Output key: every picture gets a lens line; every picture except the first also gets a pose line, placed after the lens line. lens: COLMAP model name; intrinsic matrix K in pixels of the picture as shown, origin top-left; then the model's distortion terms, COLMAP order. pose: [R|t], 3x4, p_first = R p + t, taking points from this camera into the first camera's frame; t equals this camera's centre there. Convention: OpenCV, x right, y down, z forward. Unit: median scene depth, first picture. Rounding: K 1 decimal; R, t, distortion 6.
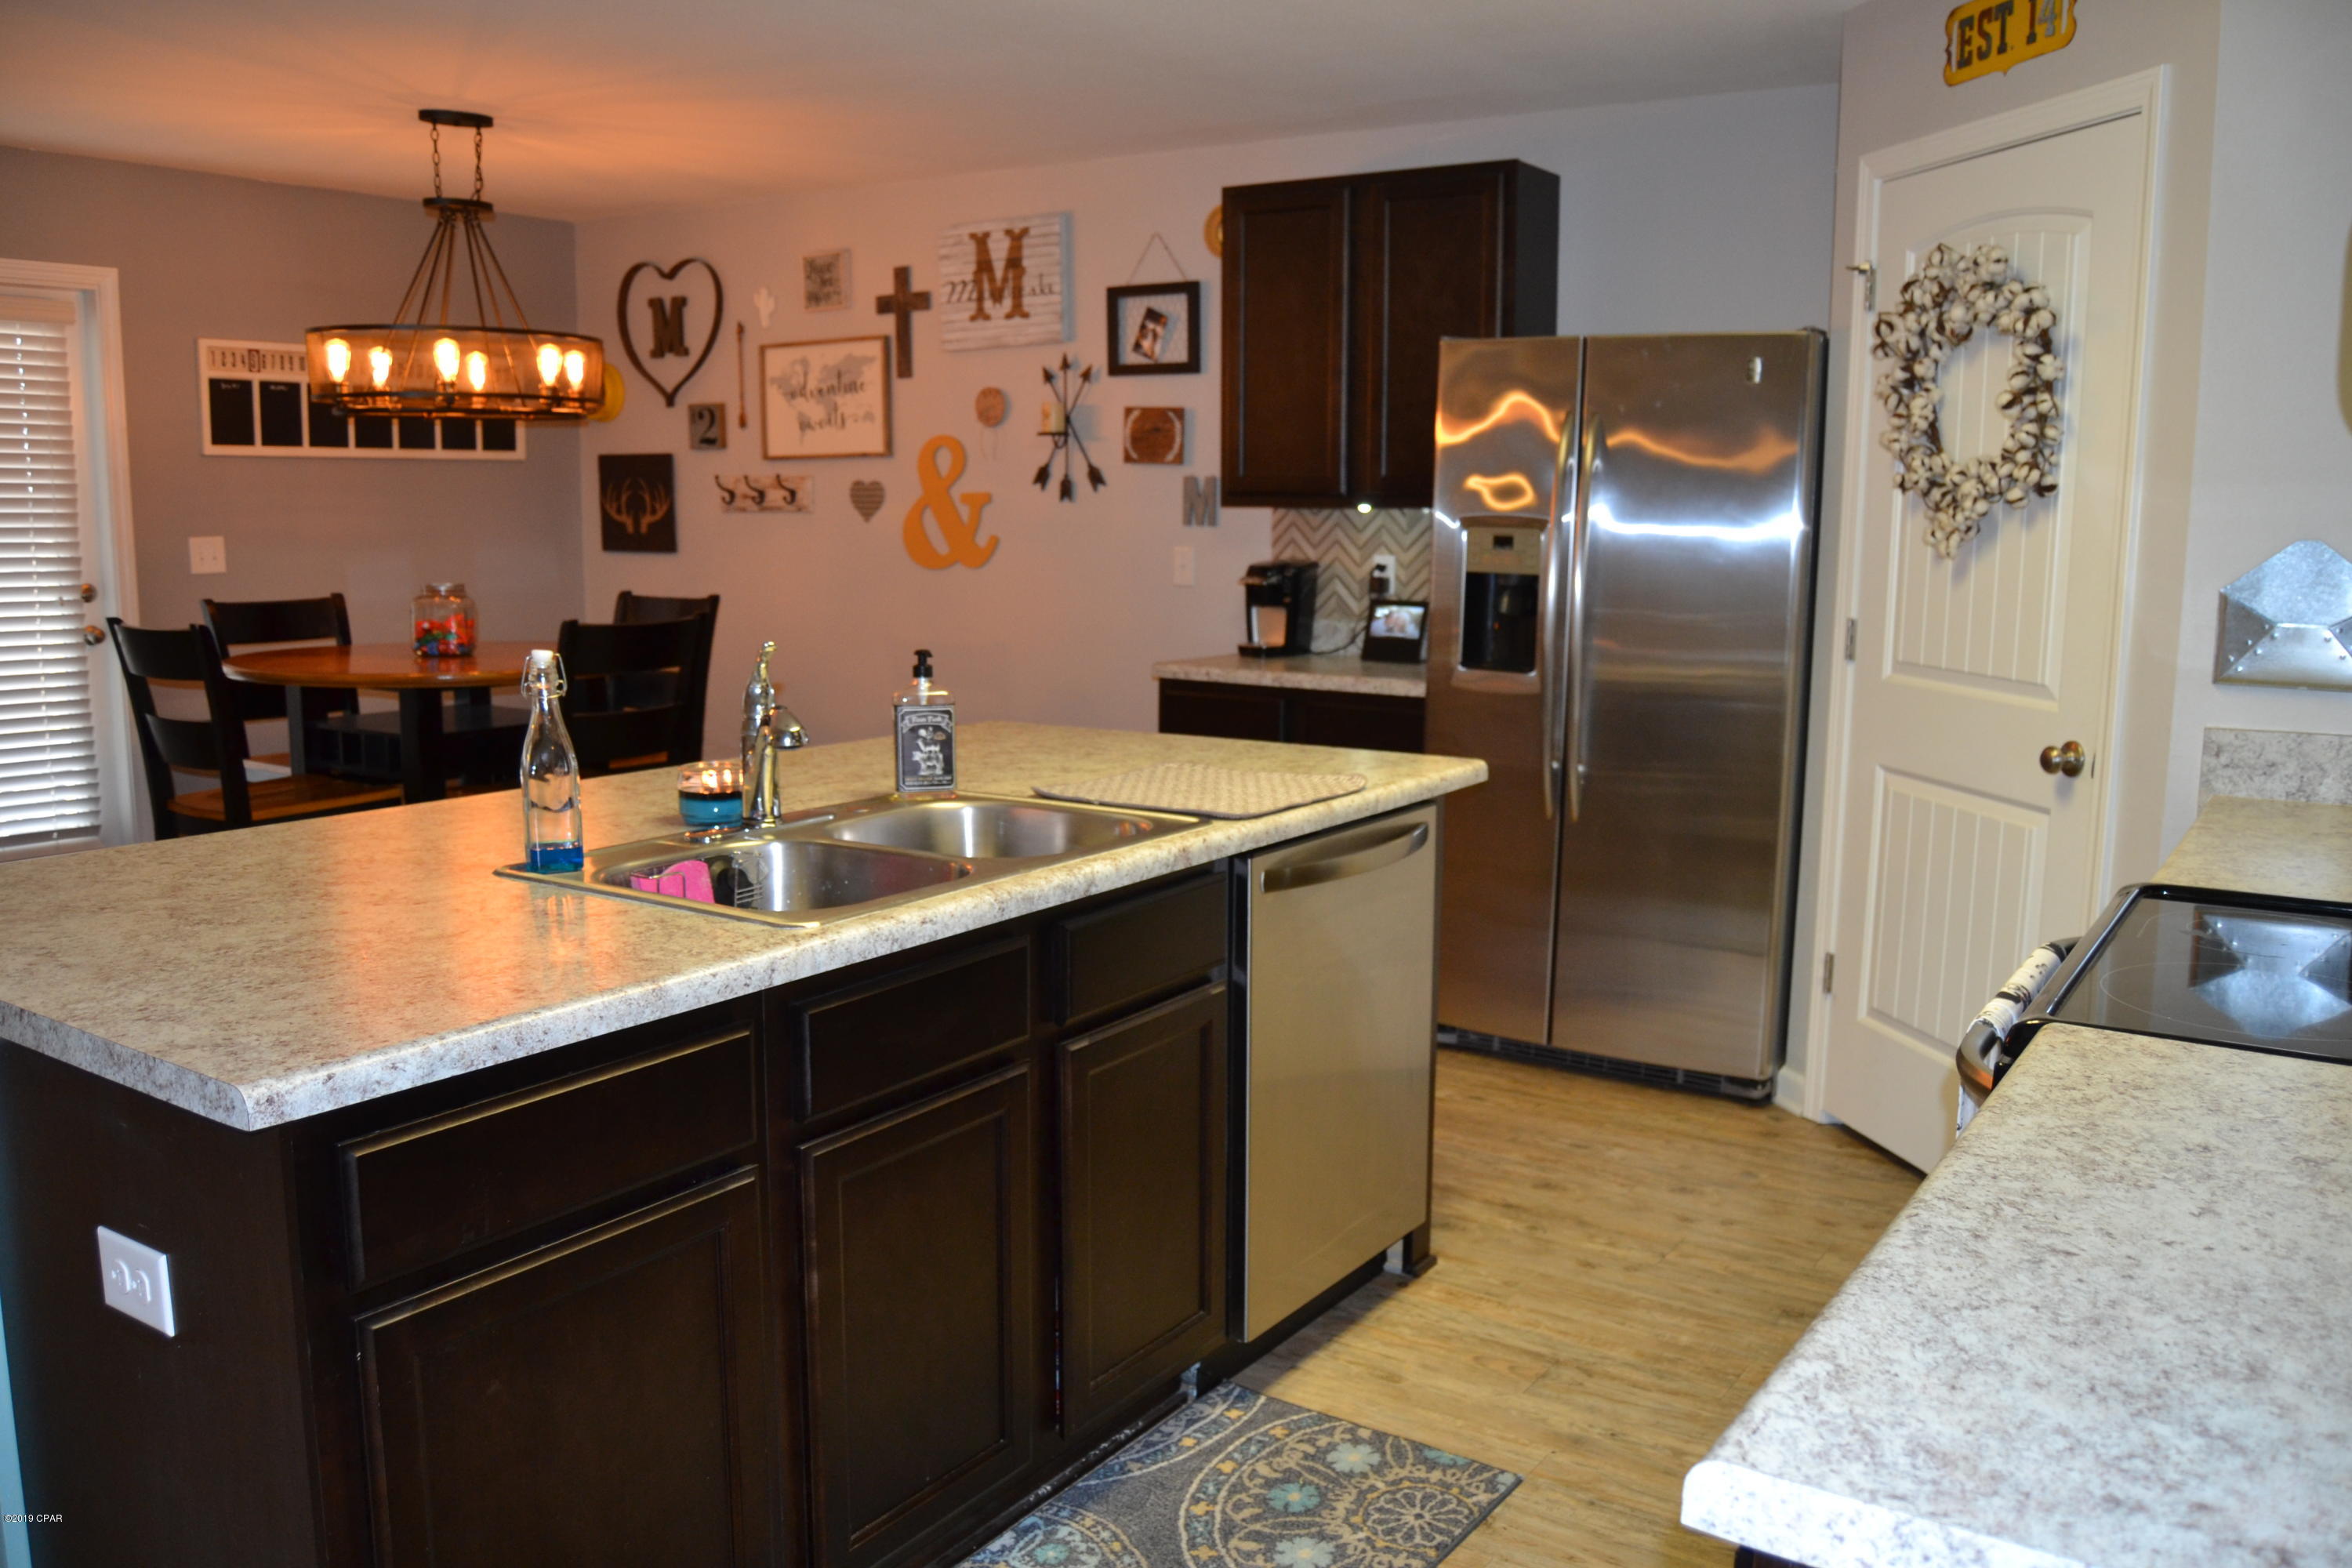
lens RADIAL K [[1878.8, 0, 1176.0], [0, 1878.8, 784.0], [0, 0, 1]] dist [-0.066684, 0.014857]
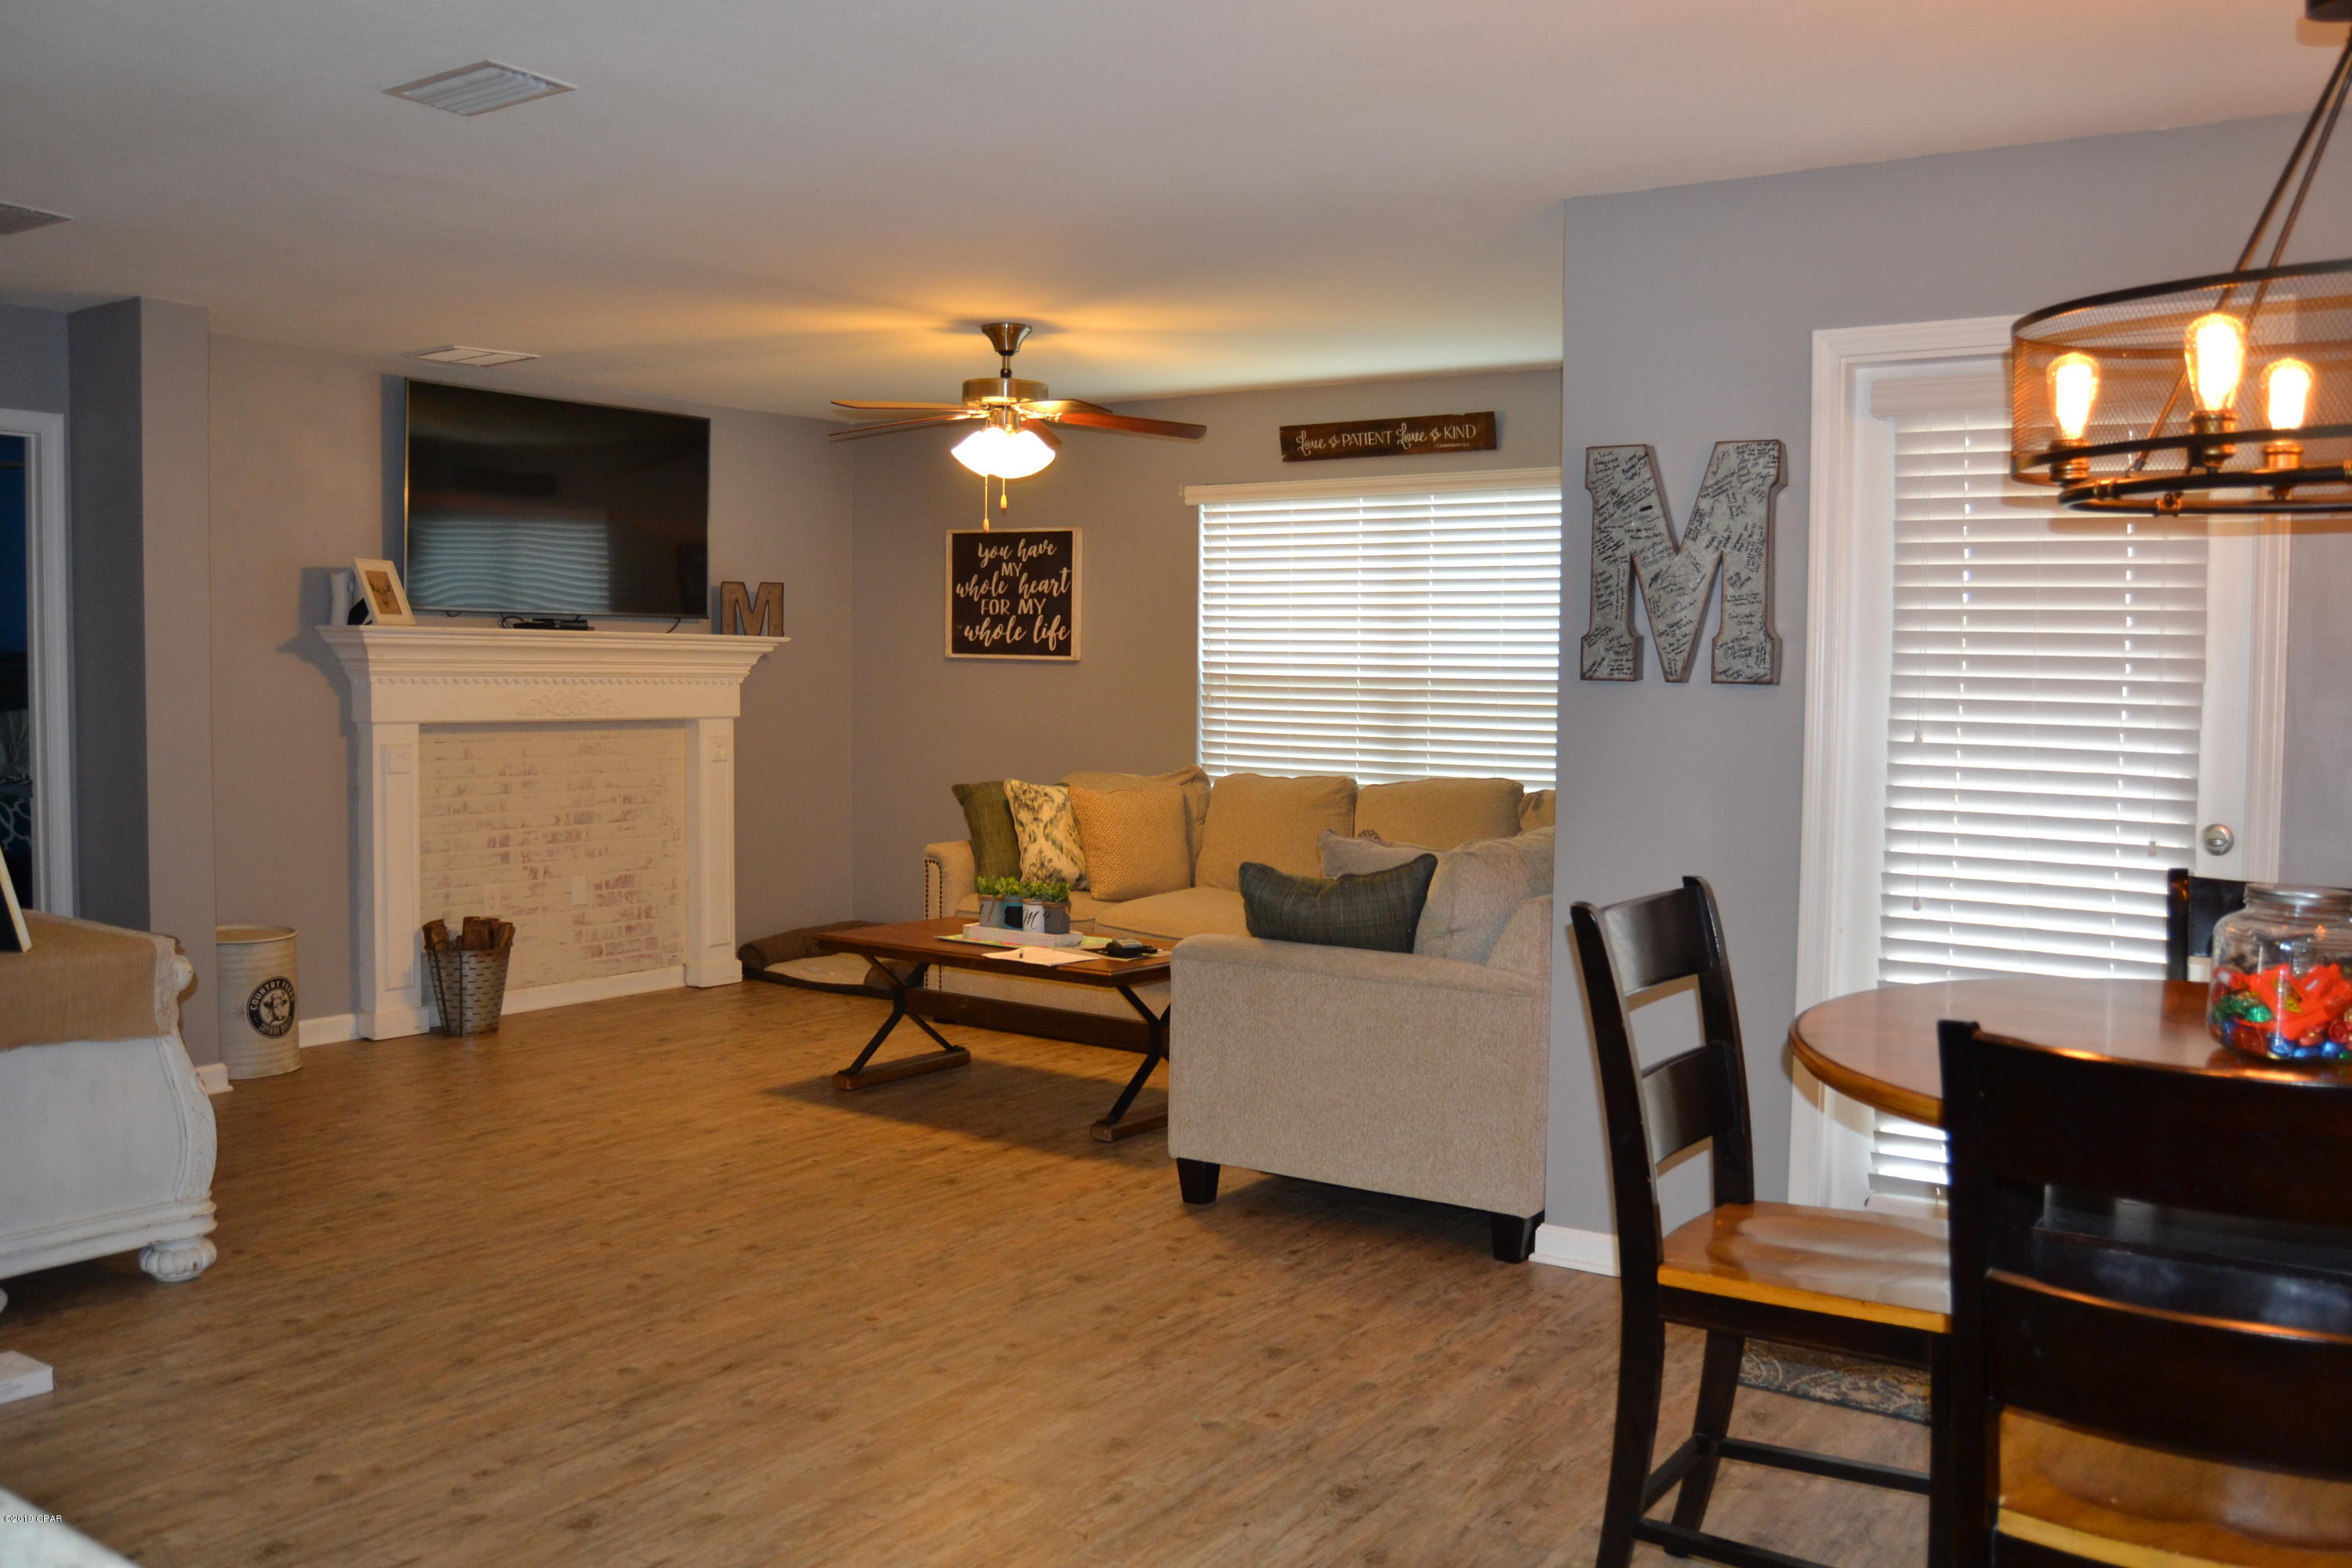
lens RADIAL K [[1978.2, 0, 1176.0], [0, 1978.2, 784.0], [0, 0, 1]] dist [-0.108541, -0.002019]
pose [[0.001135, 0.055316, -0.998468, 0.032689], [-0.161110, 0.985435, 0.054411, -0.097520], [0.986936, 0.160802, 0.010030, 0.631186]]
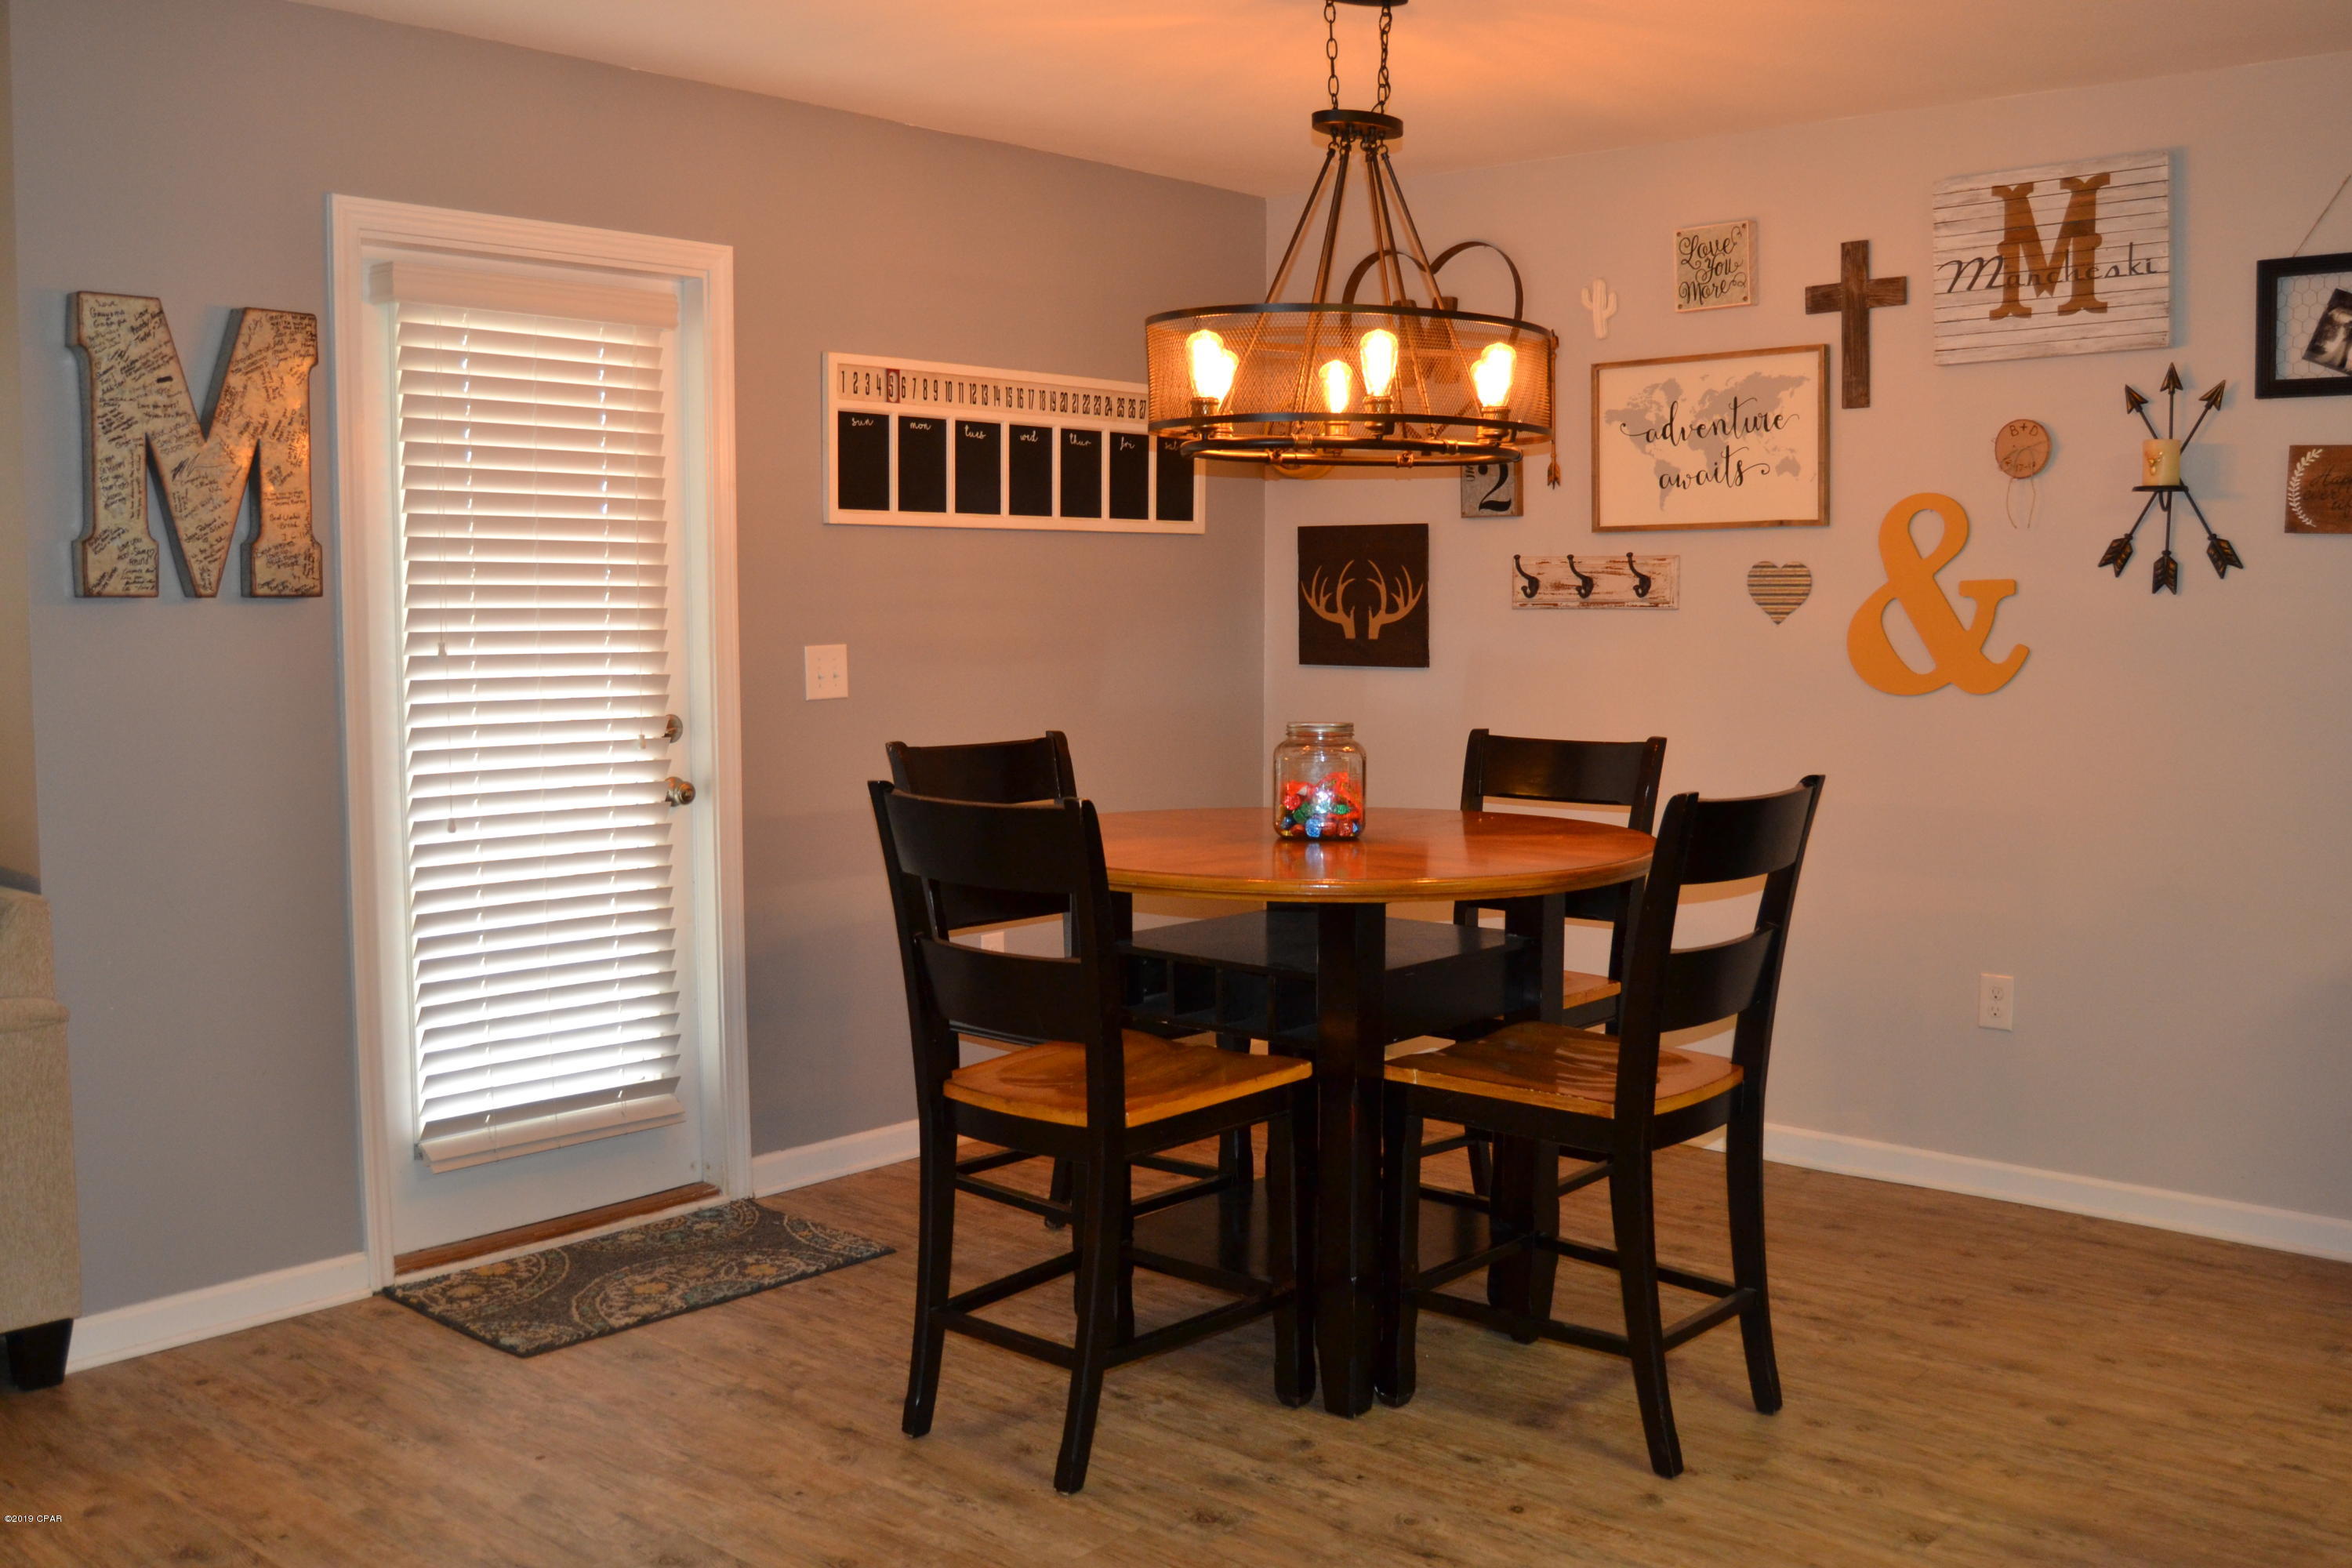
lens RADIAL K [[2163.1, 0, 1176.0], [0, 2163.1, 784.0], [0, 0, 1]] dist [-0.071105, 0.025350]
pose [[0.993377, 0.003709, -0.114838, -0.308749], [-0.010931, 0.997996, -0.062328, -0.035576], [0.114376, 0.063171, 0.991427, 0.237824]]
